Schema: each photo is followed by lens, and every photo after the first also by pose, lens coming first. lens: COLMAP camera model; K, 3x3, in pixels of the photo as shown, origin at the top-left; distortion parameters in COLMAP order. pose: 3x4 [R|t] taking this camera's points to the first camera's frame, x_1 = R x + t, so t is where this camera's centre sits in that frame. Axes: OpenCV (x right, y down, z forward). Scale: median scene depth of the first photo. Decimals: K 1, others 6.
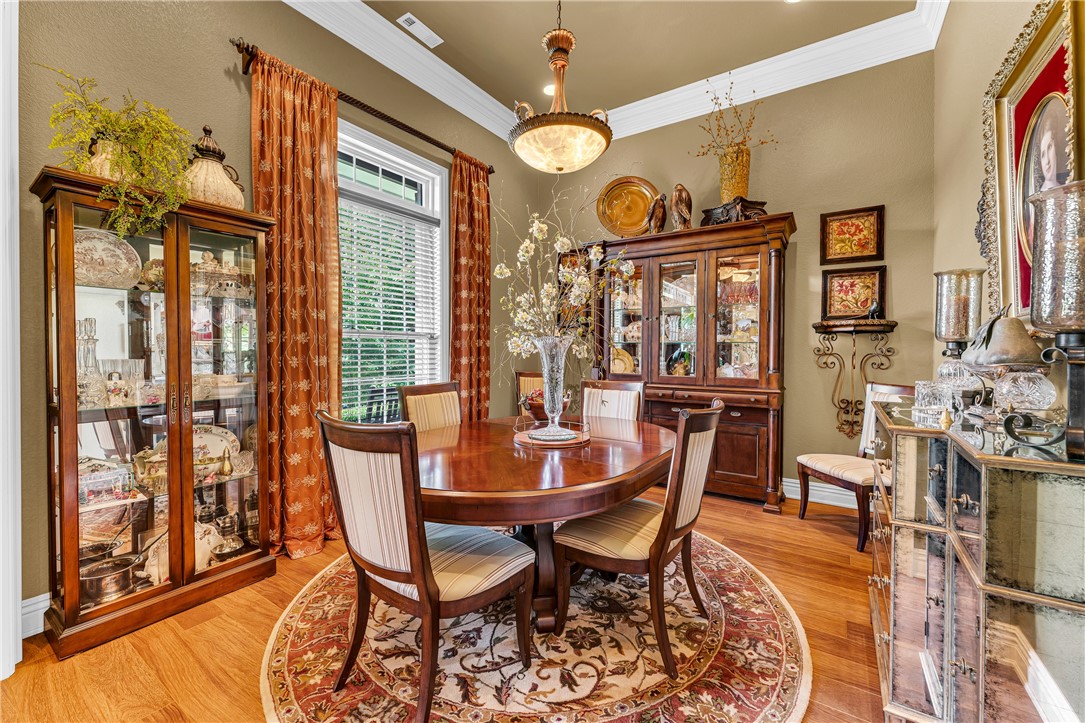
lens RADIAL K [[442.9, 0, 544.3], [0, 442.9, 361.0], [0, 0, 1]] dist [0.000842, 0.000075]
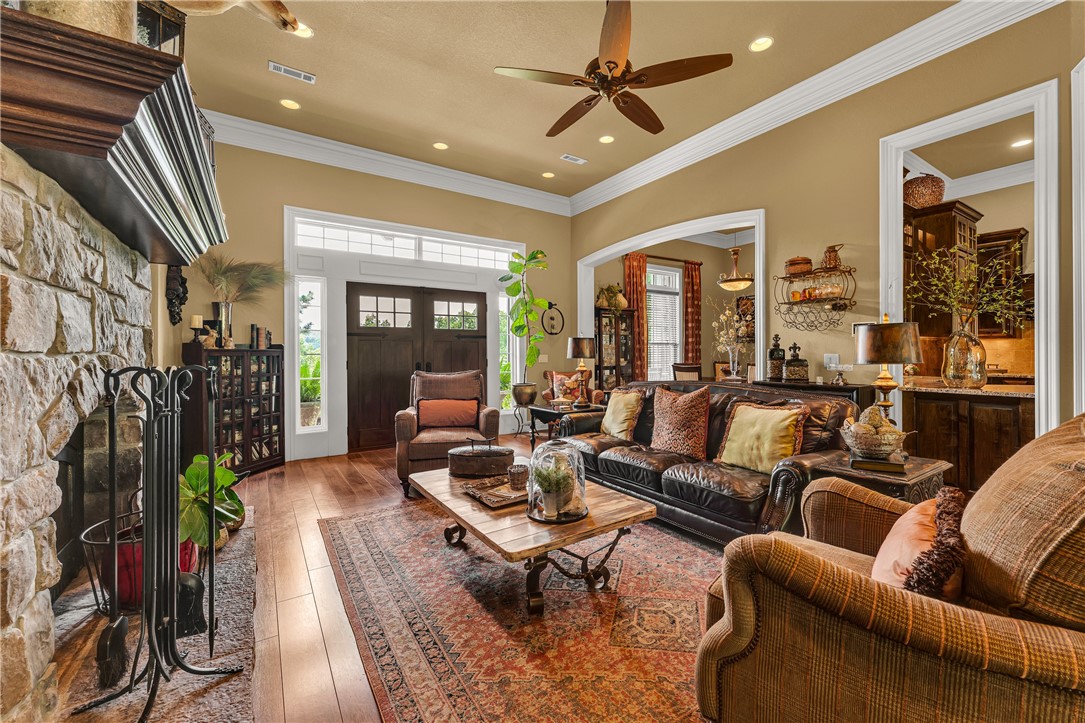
lens RADIAL K [[442.9, 0, 547.1], [0, 442.9, 356.5], [0, 0, 1]] dist [0.000842, 0.000075]
pose [[0.928185, -0.003092, -0.372106, -0.020024], [-0.000487, 0.999955, -0.009525, 0.029080], [0.372119, 0.009022, 0.928141, -1.337176]]
